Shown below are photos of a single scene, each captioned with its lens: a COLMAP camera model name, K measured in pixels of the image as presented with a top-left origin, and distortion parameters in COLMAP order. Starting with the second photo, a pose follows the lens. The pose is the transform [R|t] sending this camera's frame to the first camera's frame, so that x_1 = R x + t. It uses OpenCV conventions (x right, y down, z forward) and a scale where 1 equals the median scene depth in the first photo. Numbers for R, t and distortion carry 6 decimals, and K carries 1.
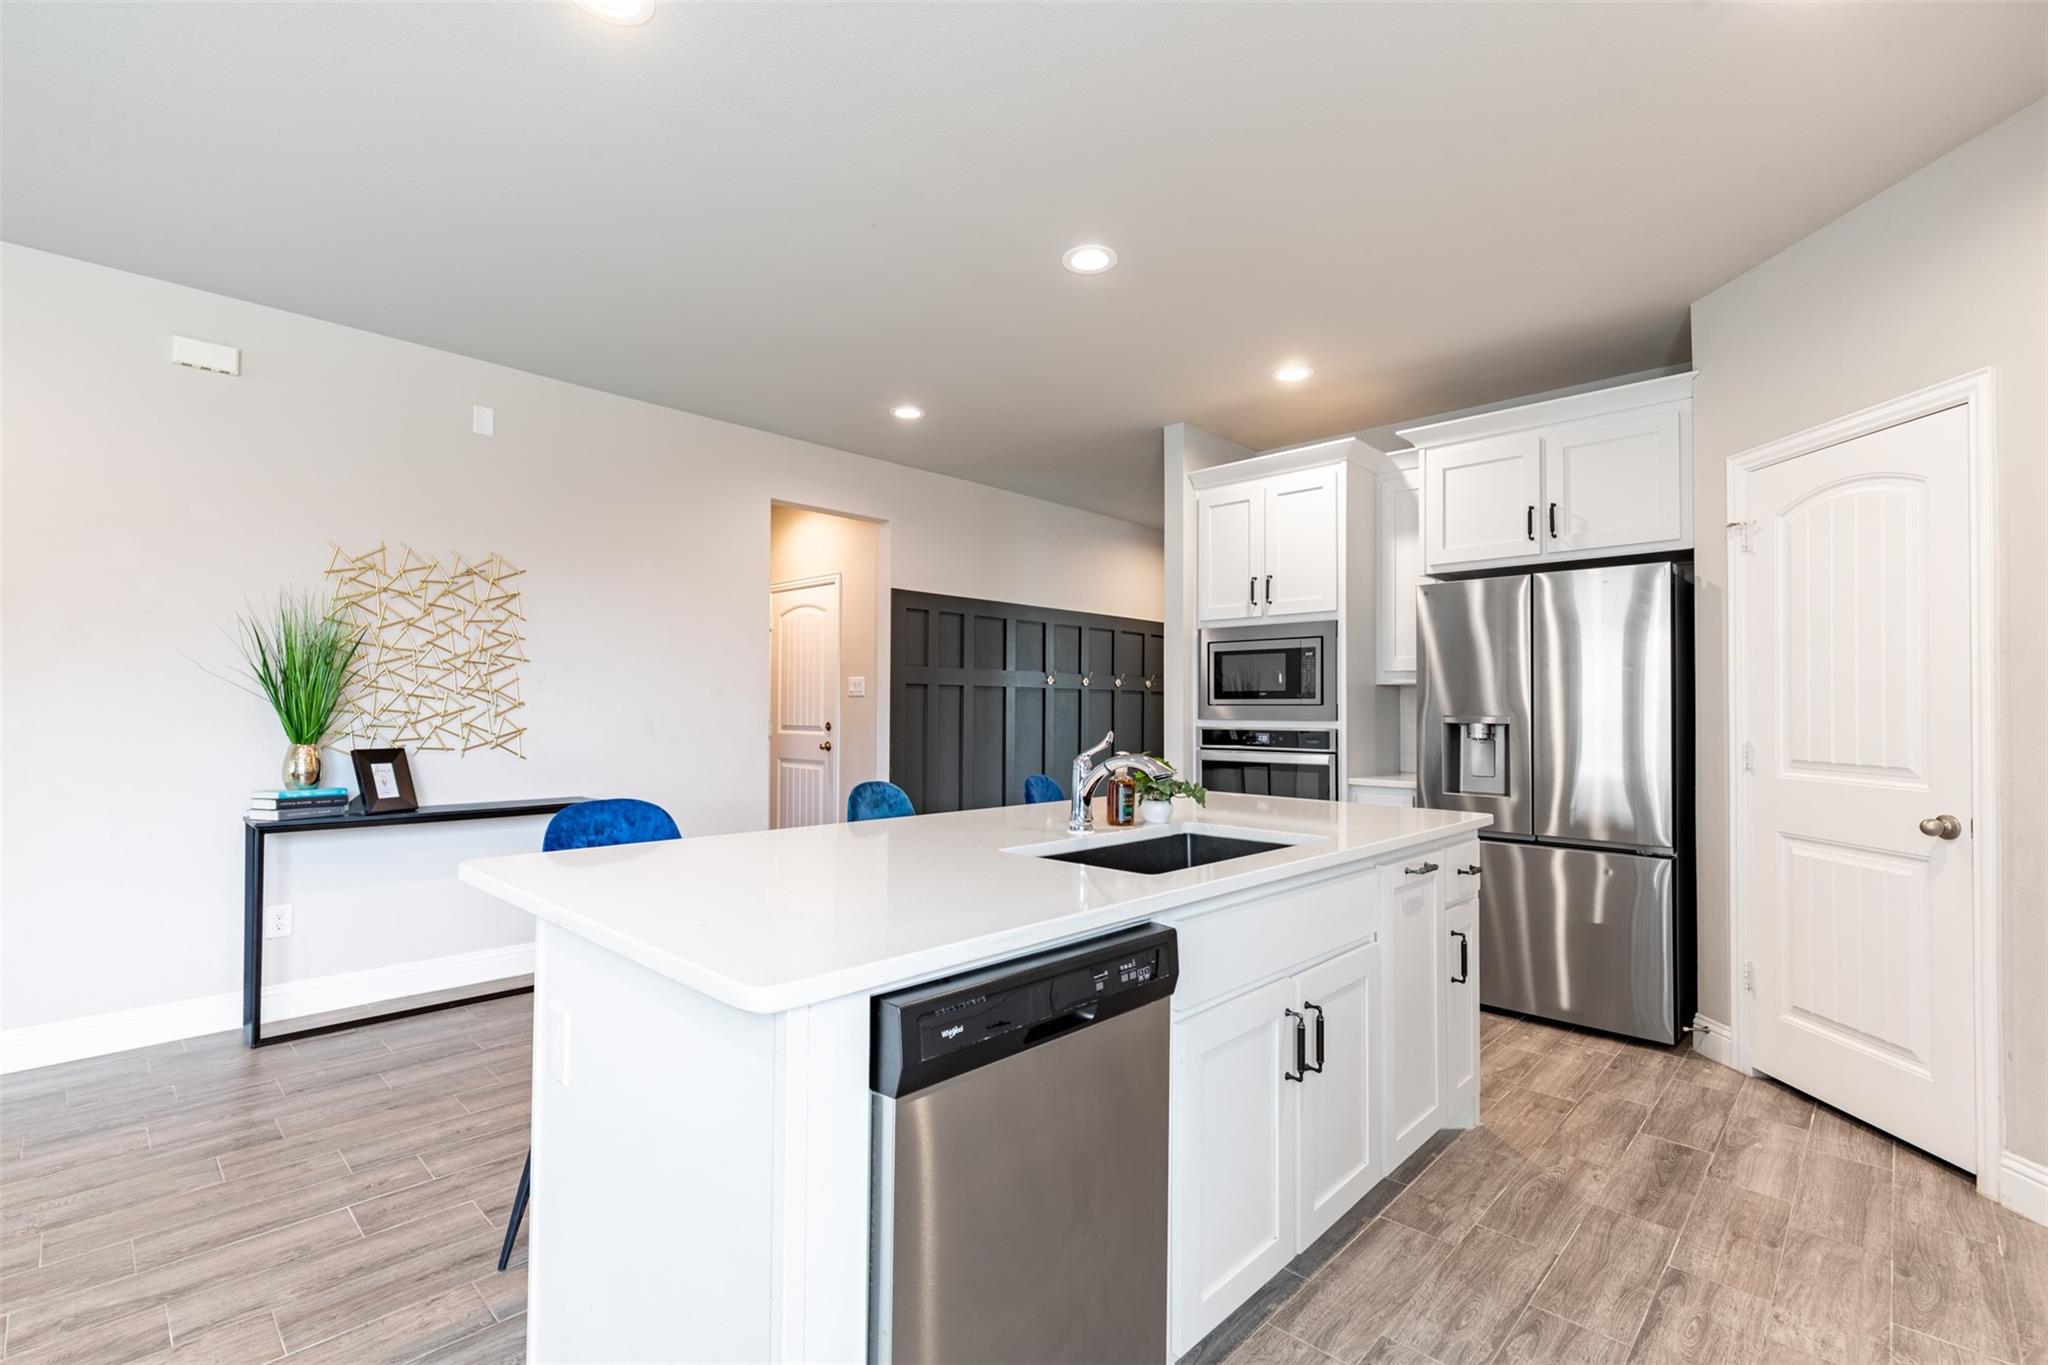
lens RADIAL K [[916.6, 0, 1022.0], [0, 916.6, 688.6], [0, 0, 1]] dist [0.009019, -0.001087]
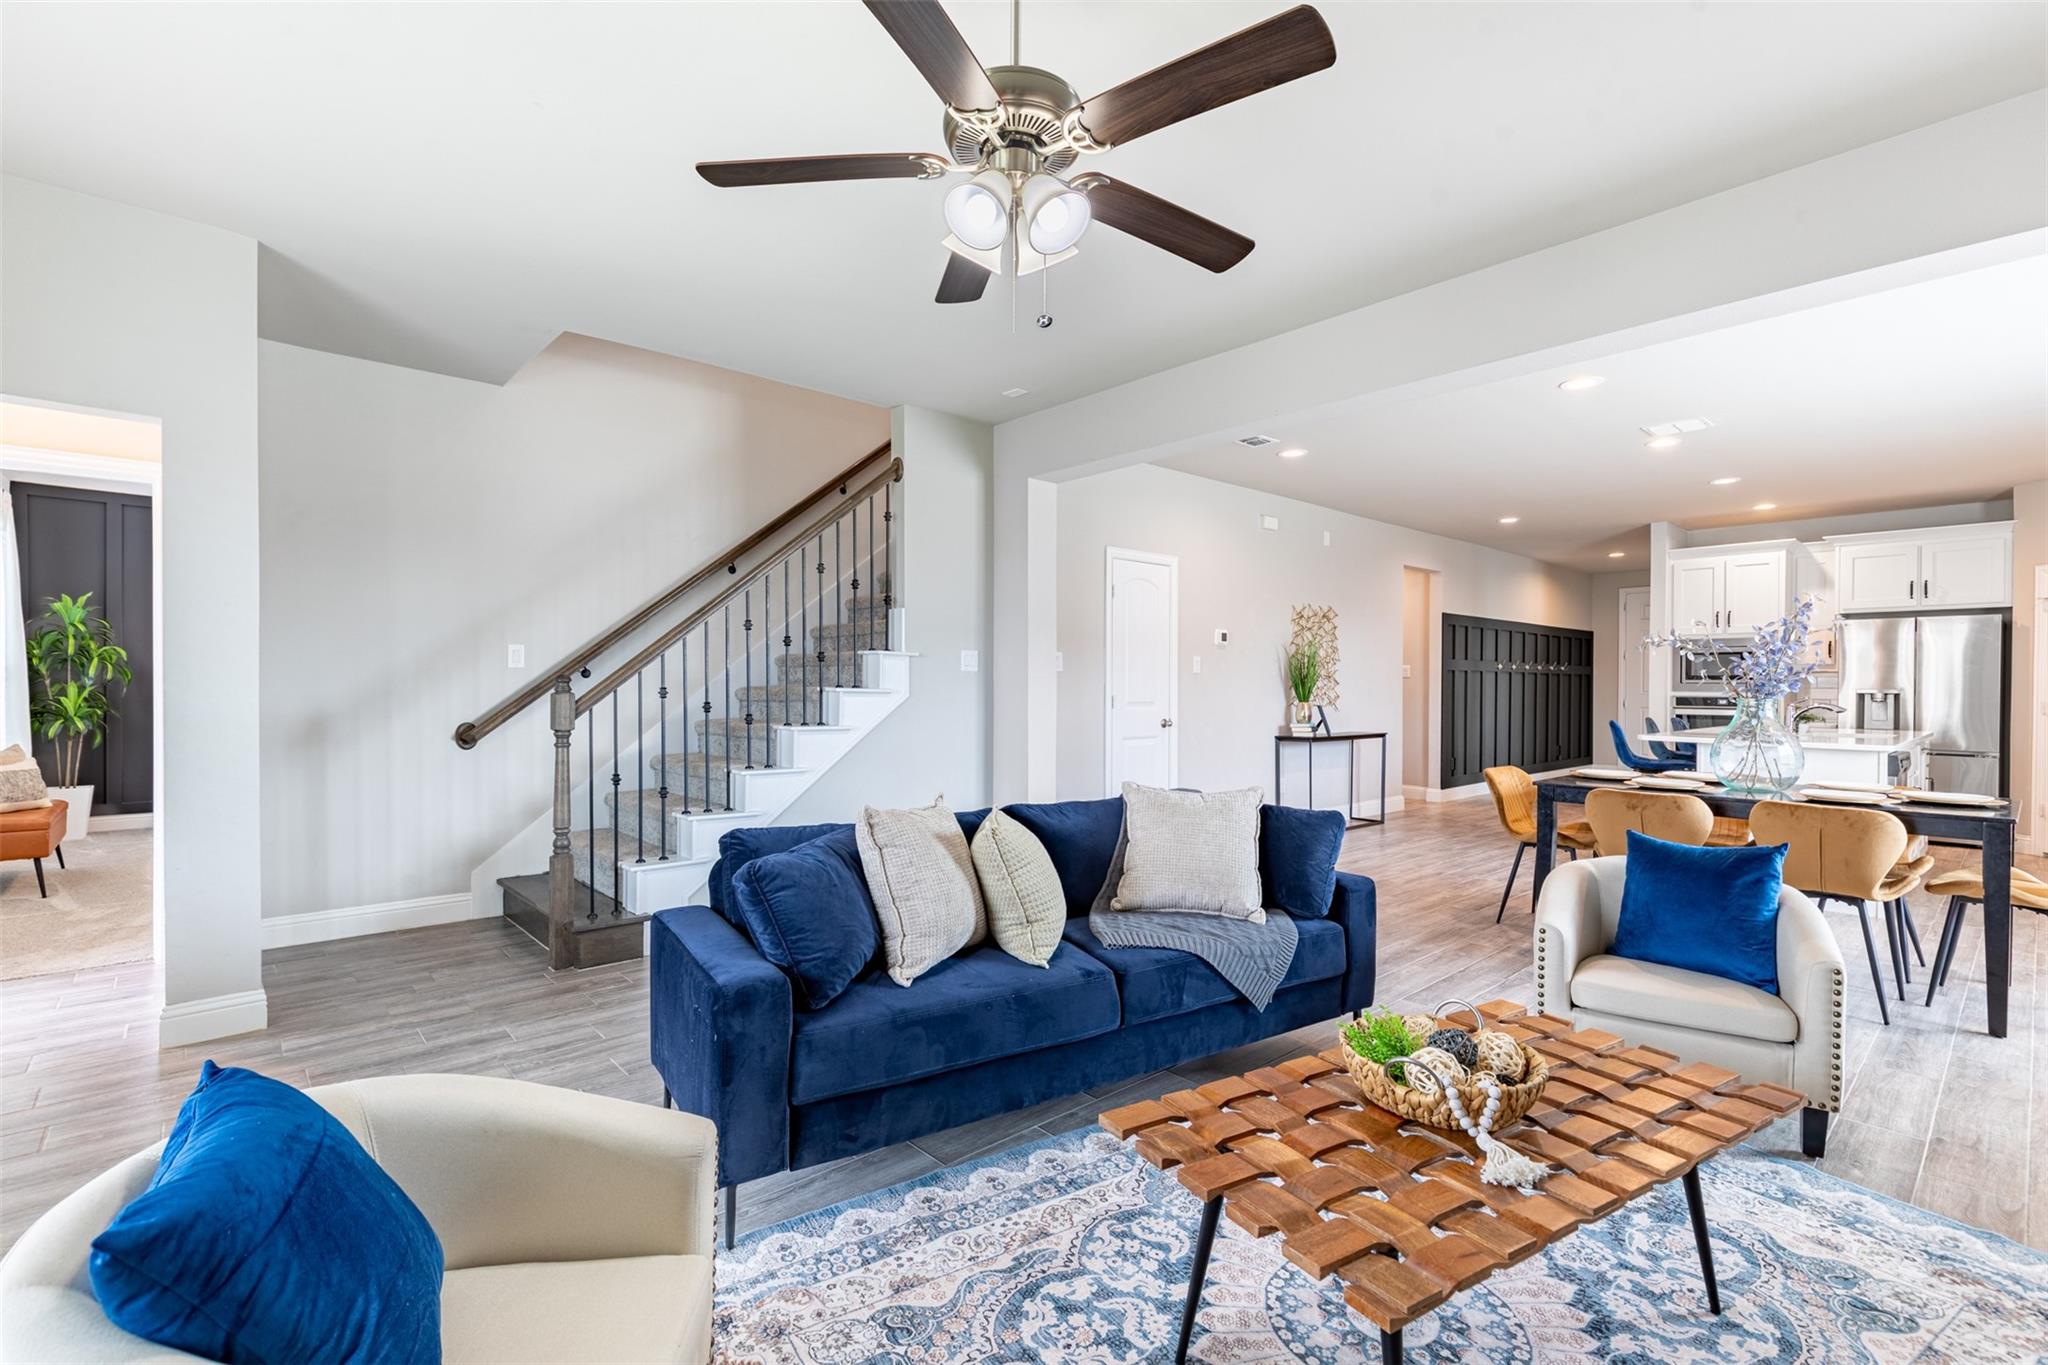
lens RADIAL K [[916.6, 0, 1022.0], [0, 916.6, 688.6], [0, 0, 1]] dist [0.009019, -0.001087]
pose [[0.996850, 0.001036, -0.079306, -1.579441], [0.001070, 0.999648, 0.026500, -0.034199], [0.079306, -0.026502, 0.996498, -1.487805]]
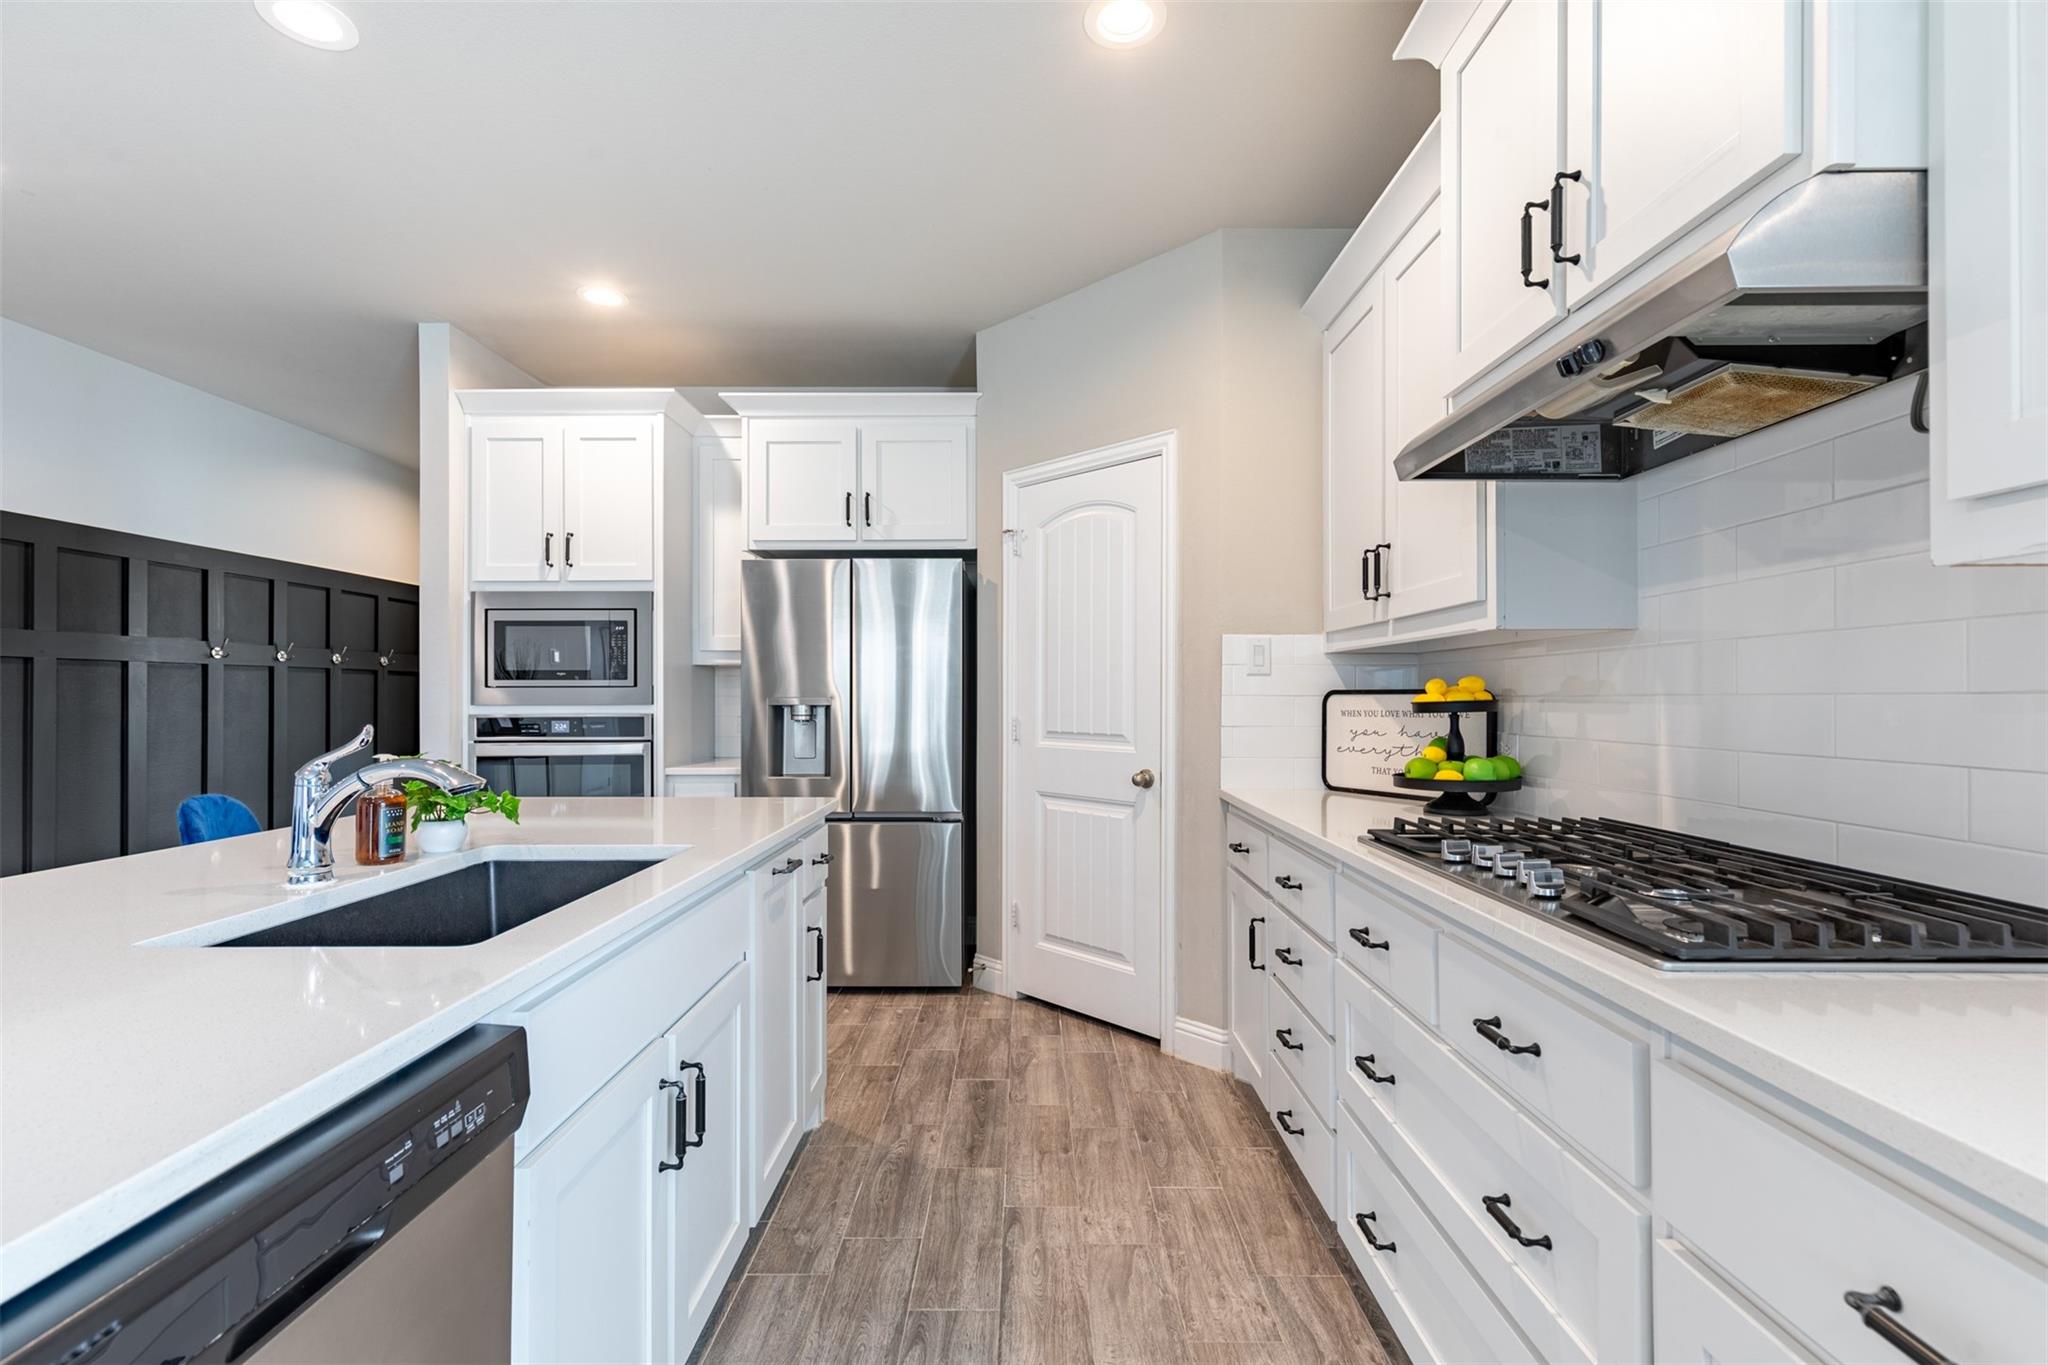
lens RADIAL K [[916.6, 0, 1022.0], [0, 916.6, 688.6], [0, 0, 1]] dist [0.009019, -0.001087]
pose [[0.727067, -0.002948, 0.686560, -0.013034], [-0.009555, 0.999850, 0.014412, 0.005037], [-0.686500, -0.017039, 0.726930, 0.161543]]
